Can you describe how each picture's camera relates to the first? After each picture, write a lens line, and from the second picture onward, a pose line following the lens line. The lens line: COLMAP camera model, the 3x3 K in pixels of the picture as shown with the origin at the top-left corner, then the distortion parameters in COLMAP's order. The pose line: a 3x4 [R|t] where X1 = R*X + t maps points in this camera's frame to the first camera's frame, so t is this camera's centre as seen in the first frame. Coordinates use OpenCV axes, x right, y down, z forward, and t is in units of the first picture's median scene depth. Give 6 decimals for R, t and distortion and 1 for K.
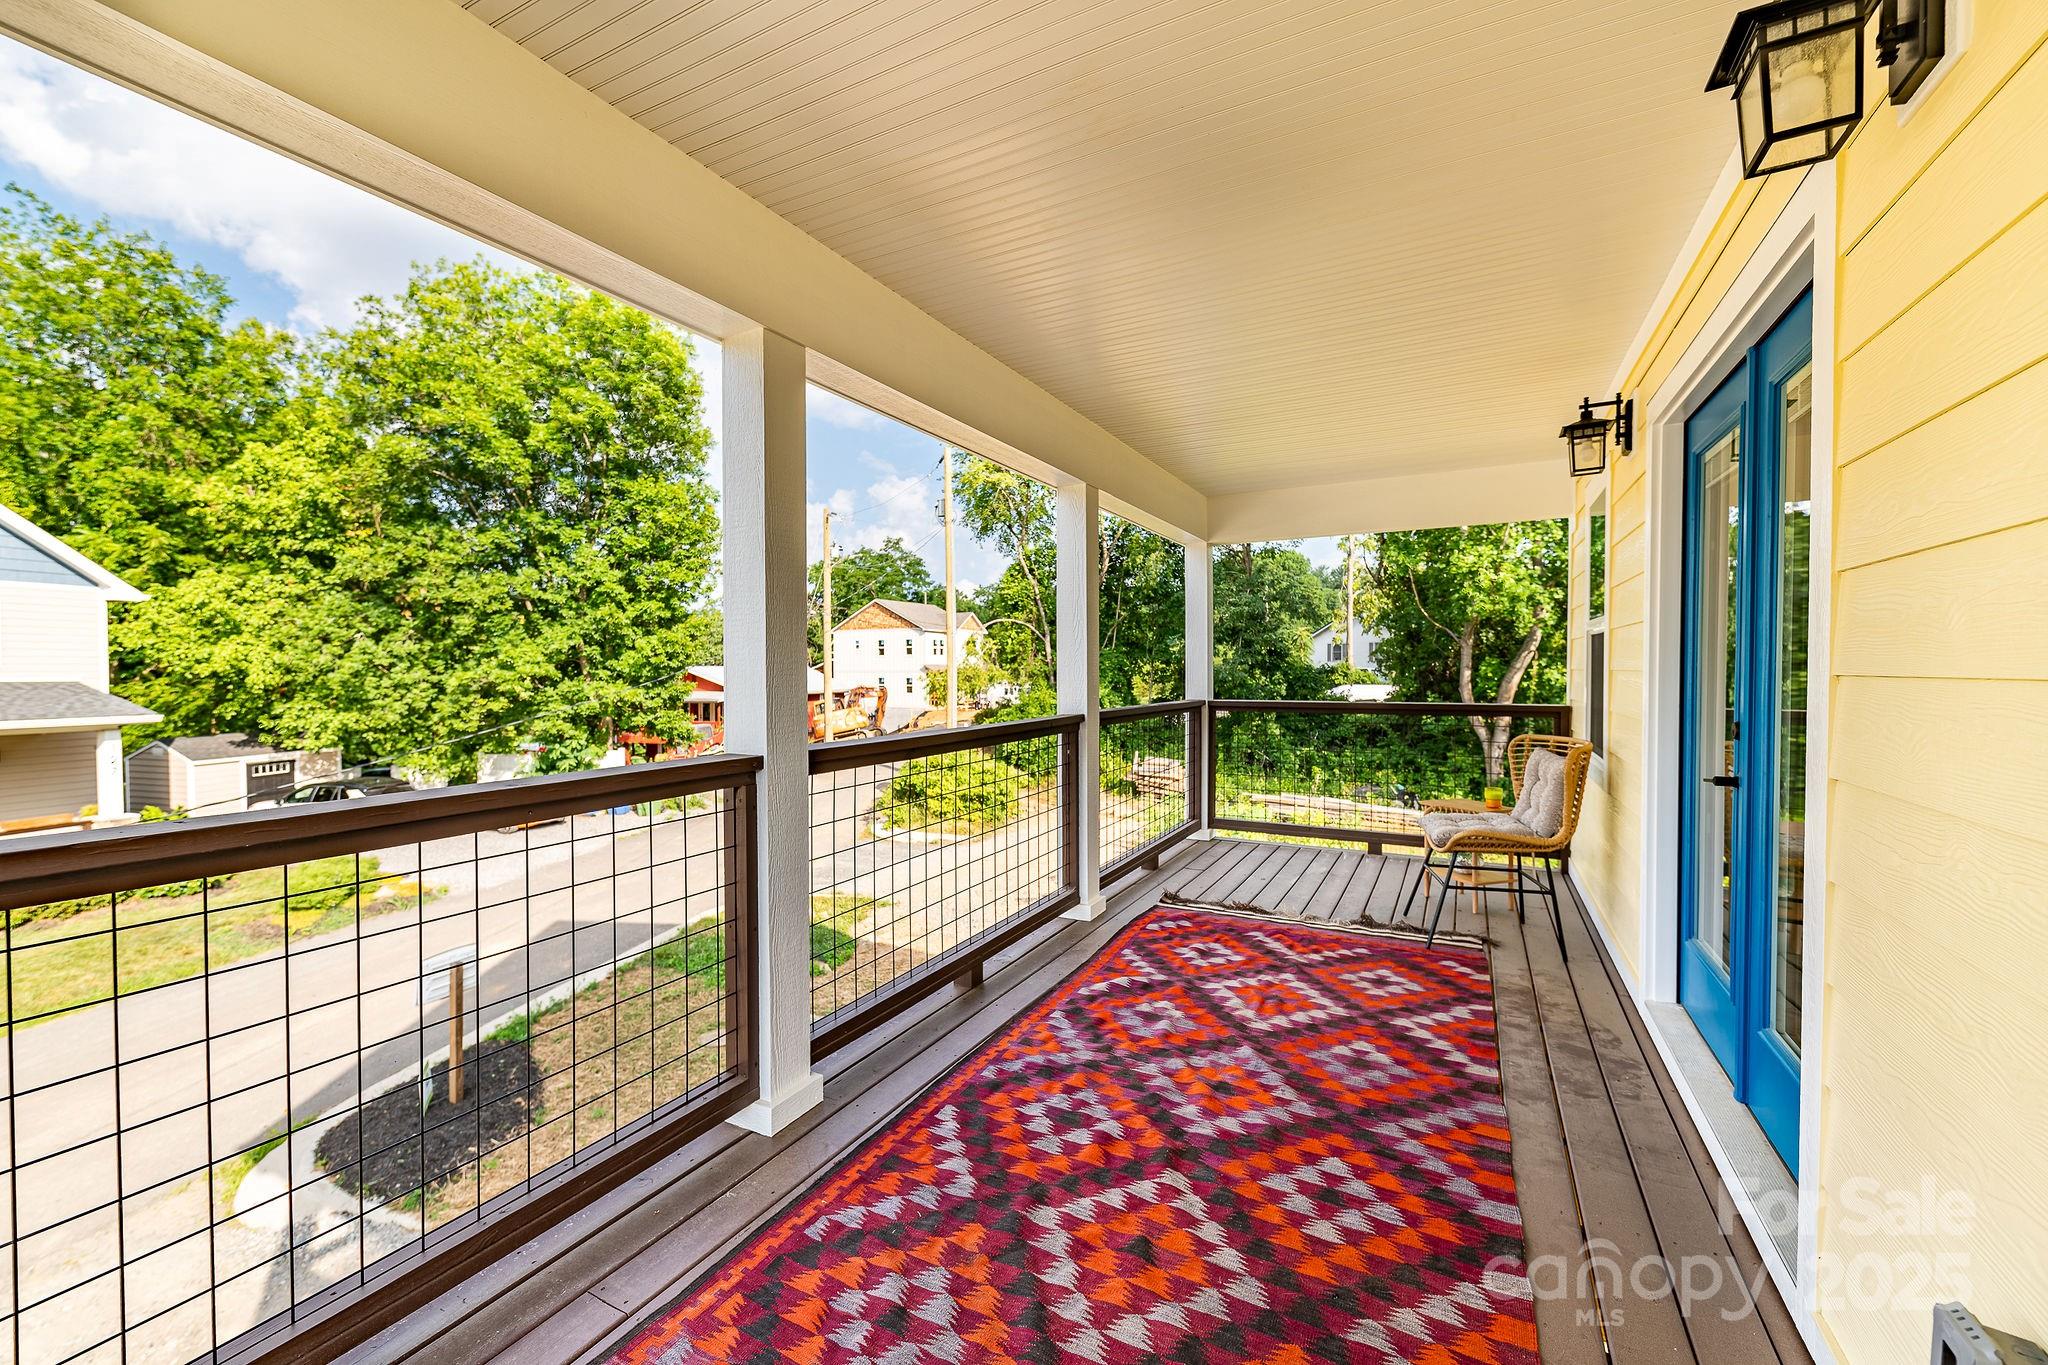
lens RADIAL K [[828.7, 0, 1032.2], [0, 828.7, 675.1], [0, 0, 1]] dist [-0.004598, -0.000346]
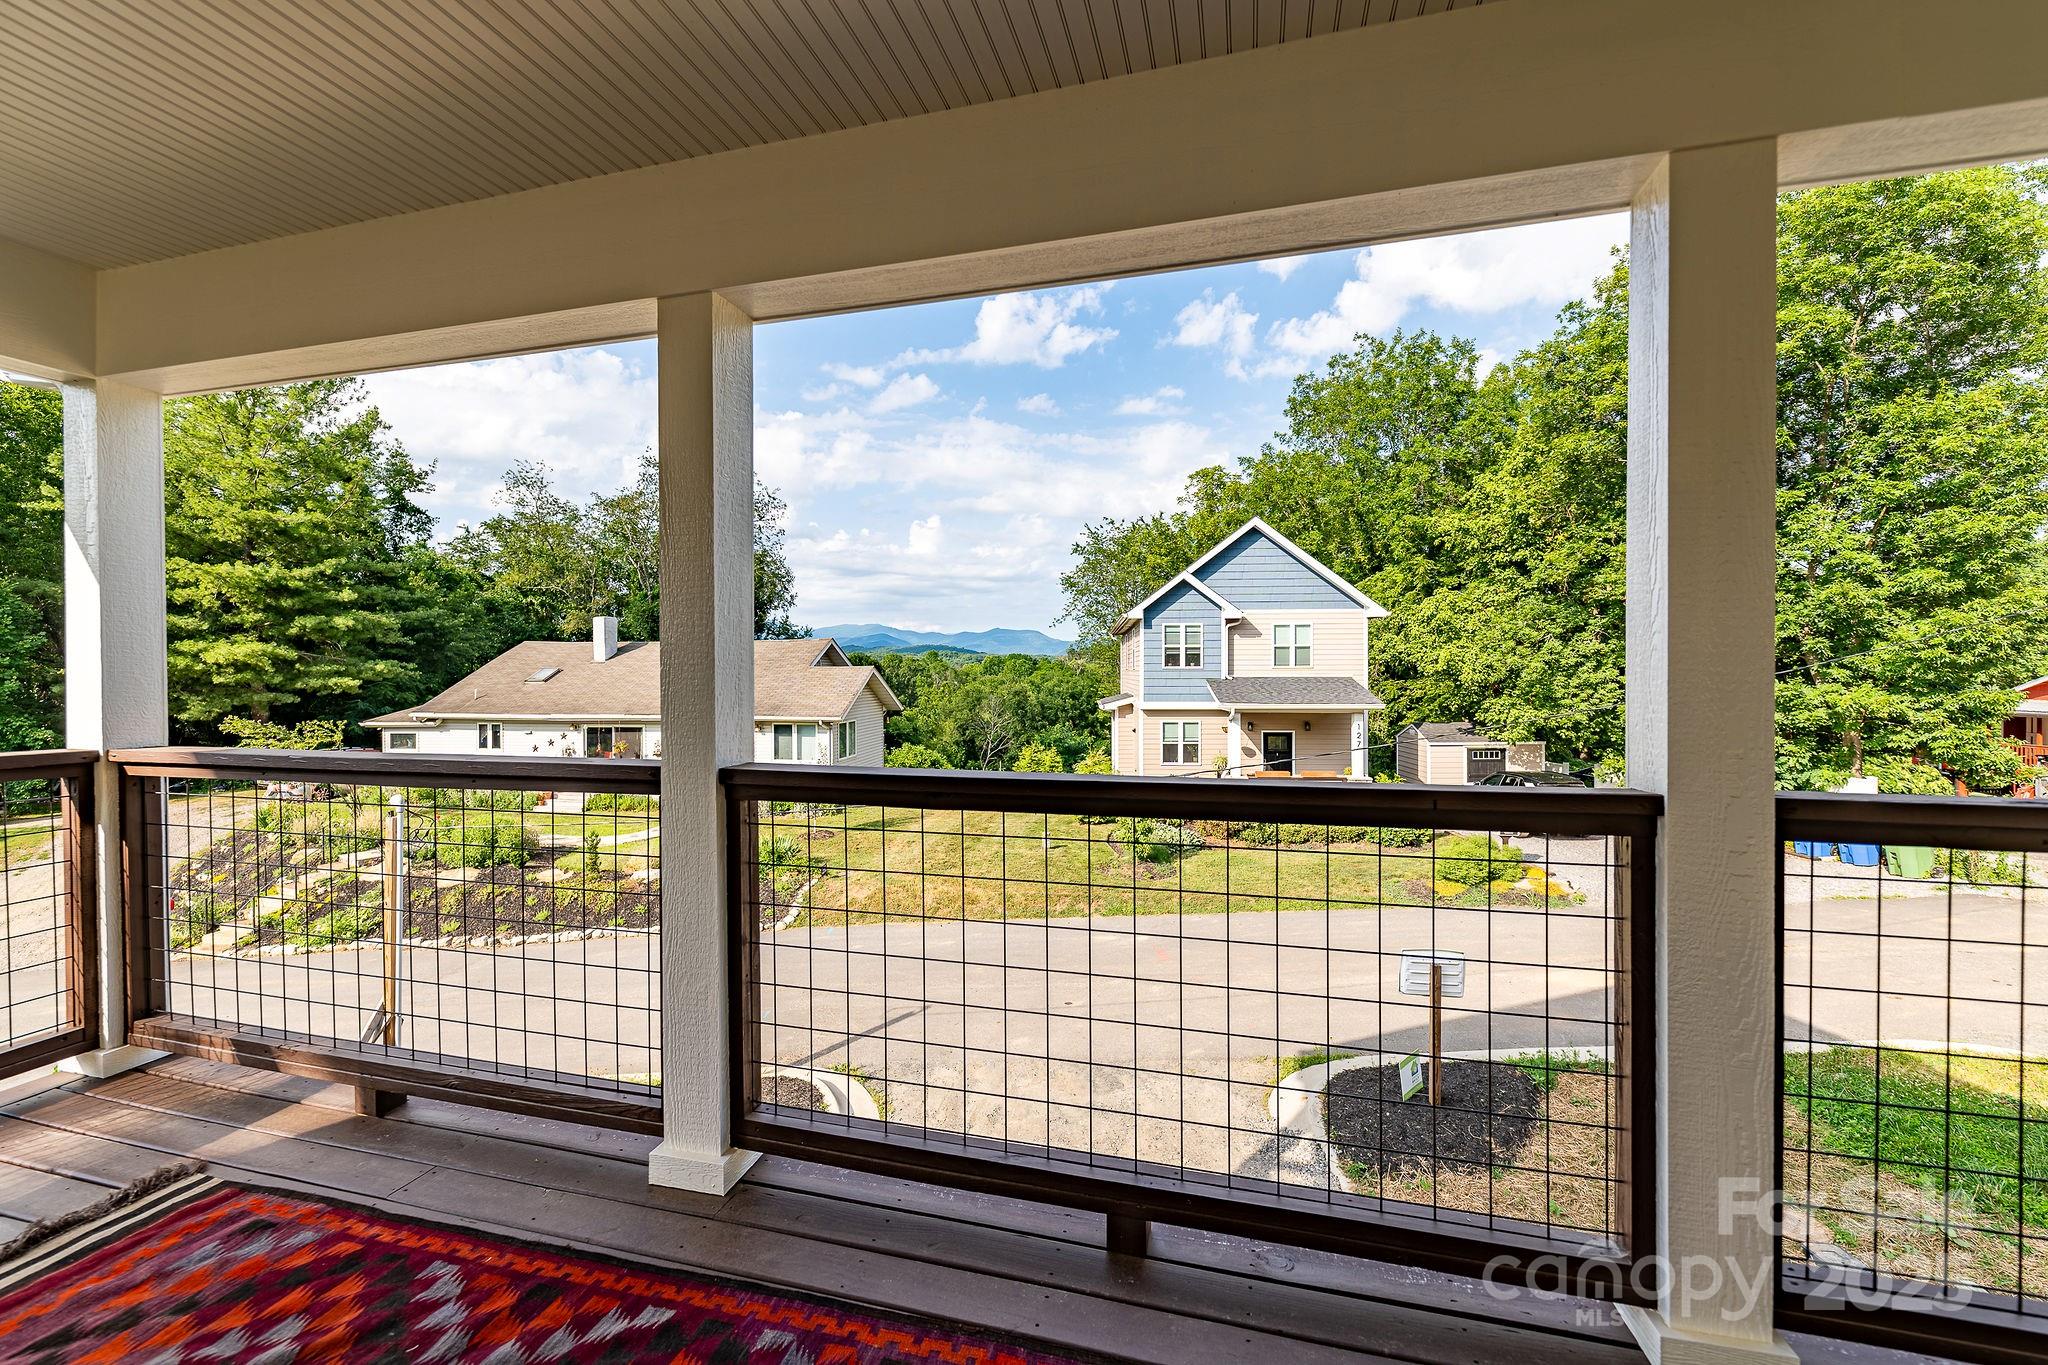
lens RADIAL K [[828.7, 0, 1024.4], [0, 828.7, 686.9], [0, 0, 1]] dist [-0.004598, -0.000346]
pose [[0.206751, 0.018555, -0.978218, 0.069915], [-0.004022, 0.999828, 0.018115, -0.000168], [0.978385, 0.000189, 0.206790, 0.132083]]
